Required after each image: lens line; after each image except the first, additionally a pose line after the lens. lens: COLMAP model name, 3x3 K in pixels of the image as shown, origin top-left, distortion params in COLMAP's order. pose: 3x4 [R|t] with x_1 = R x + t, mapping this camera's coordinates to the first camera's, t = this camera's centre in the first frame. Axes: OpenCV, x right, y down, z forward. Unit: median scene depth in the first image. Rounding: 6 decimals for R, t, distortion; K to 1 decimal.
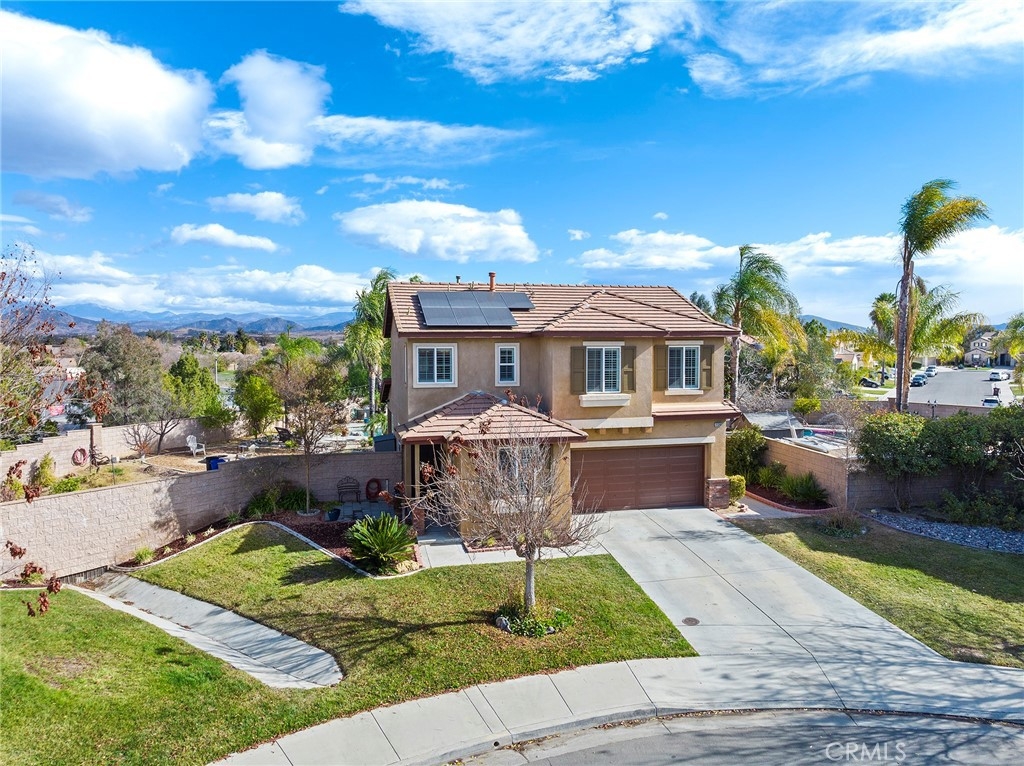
lens RADIAL K [[721.4, 0, 510.6], [0, 721.4, 386.7], [0, 0, 1]] dist [-0.056218, 0.033036]
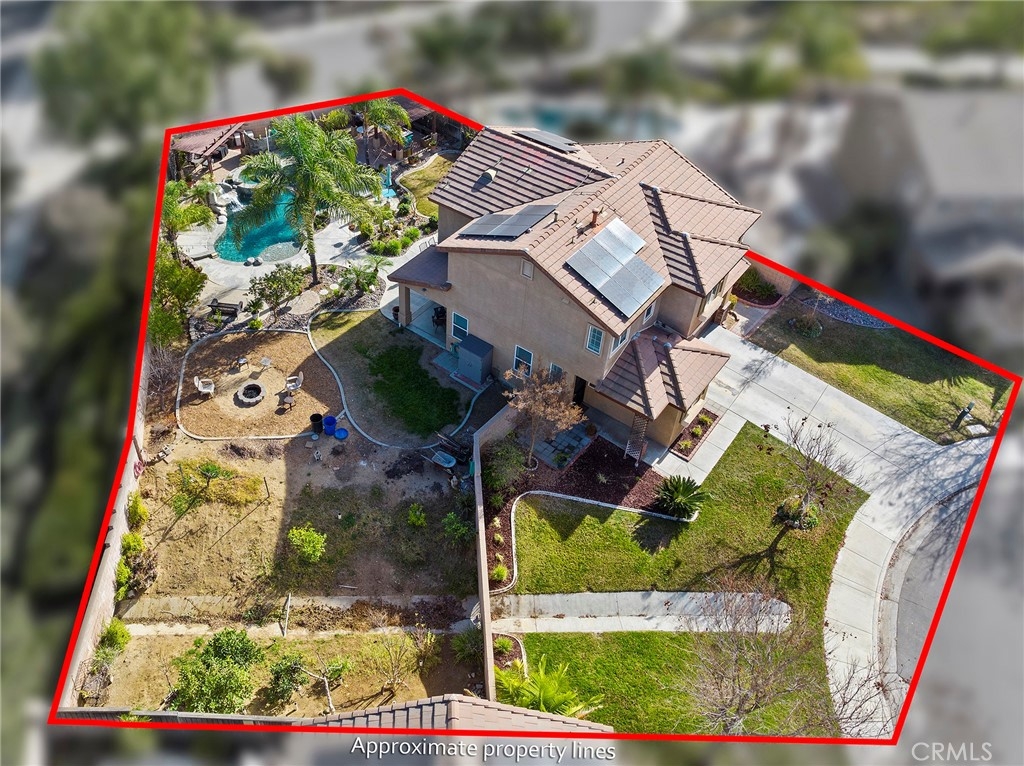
lens RADIAL K [[782.7, 0, 428.6], [0, 782.7, 355.6], [0, 0, 1]] dist [-0.000217, -0.004345]
pose [[0.795956, -0.412018, 0.443503, -0.983532], [0.028923, 0.757681, 0.651984, -0.889322], [-0.604663, -0.506123, 0.614998, 0.373508]]
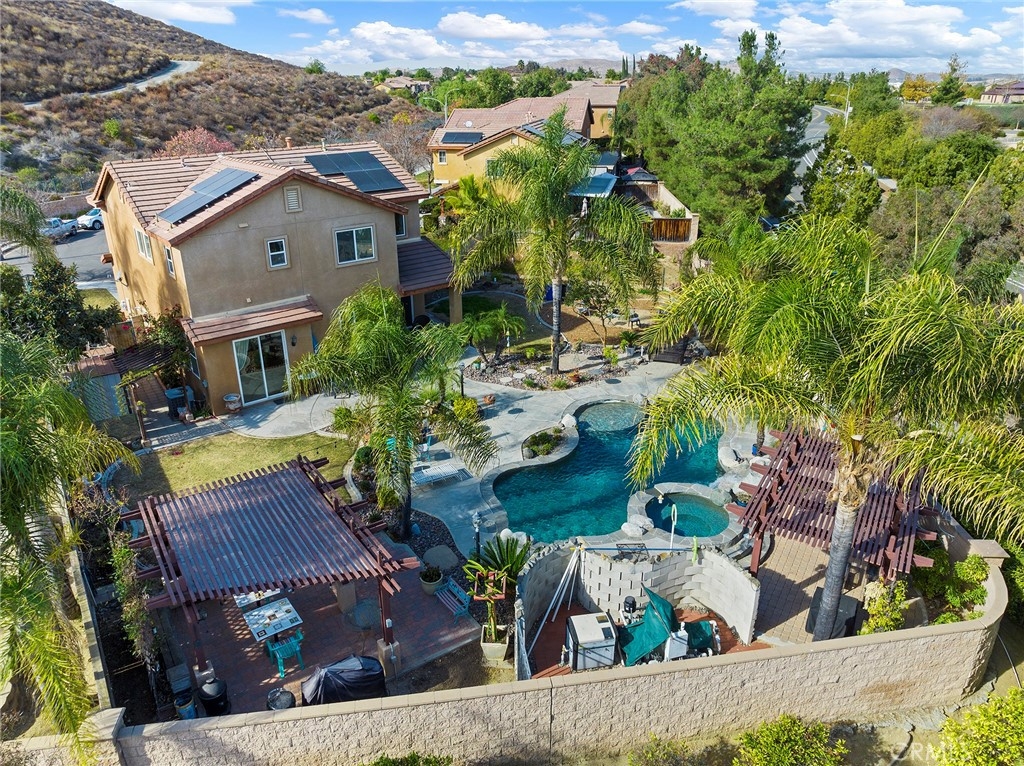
lens RADIAL K [[721.6, 0, 512.0], [0, 721.6, 380.5], [0, 0, 1]] dist [-0.056596, 0.027880]
pose [[-0.898590, 0.177826, -0.401141, 0.210662], [-0.018172, 0.898334, 0.438938, -0.371372], [0.438413, 0.401715, -0.804002, 2.632404]]
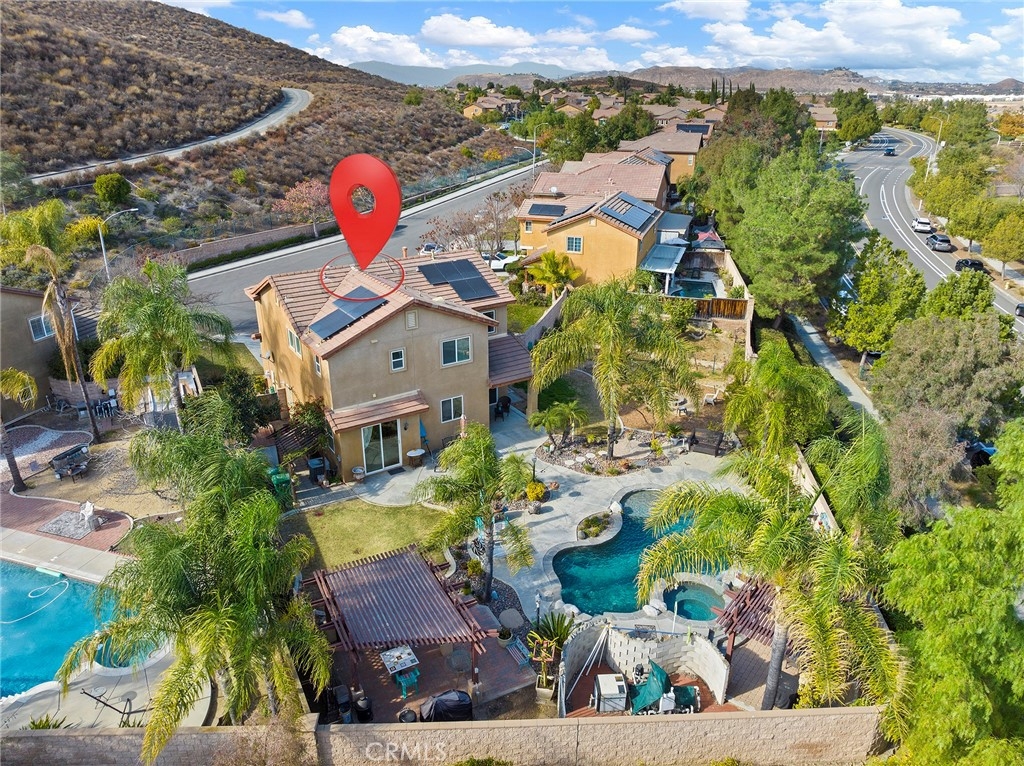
lens RADIAL K [[718.7, 0, 511.2], [0, 718.7, 381.8], [0, 0, 1]] dist [-0.027994, -0.028233]
pose [[-0.943783, 0.127824, -0.304851, 0.284111], [-0.019462, 0.899127, 0.437255, -0.640445], [0.329991, 0.418607, -0.846094, 2.810261]]
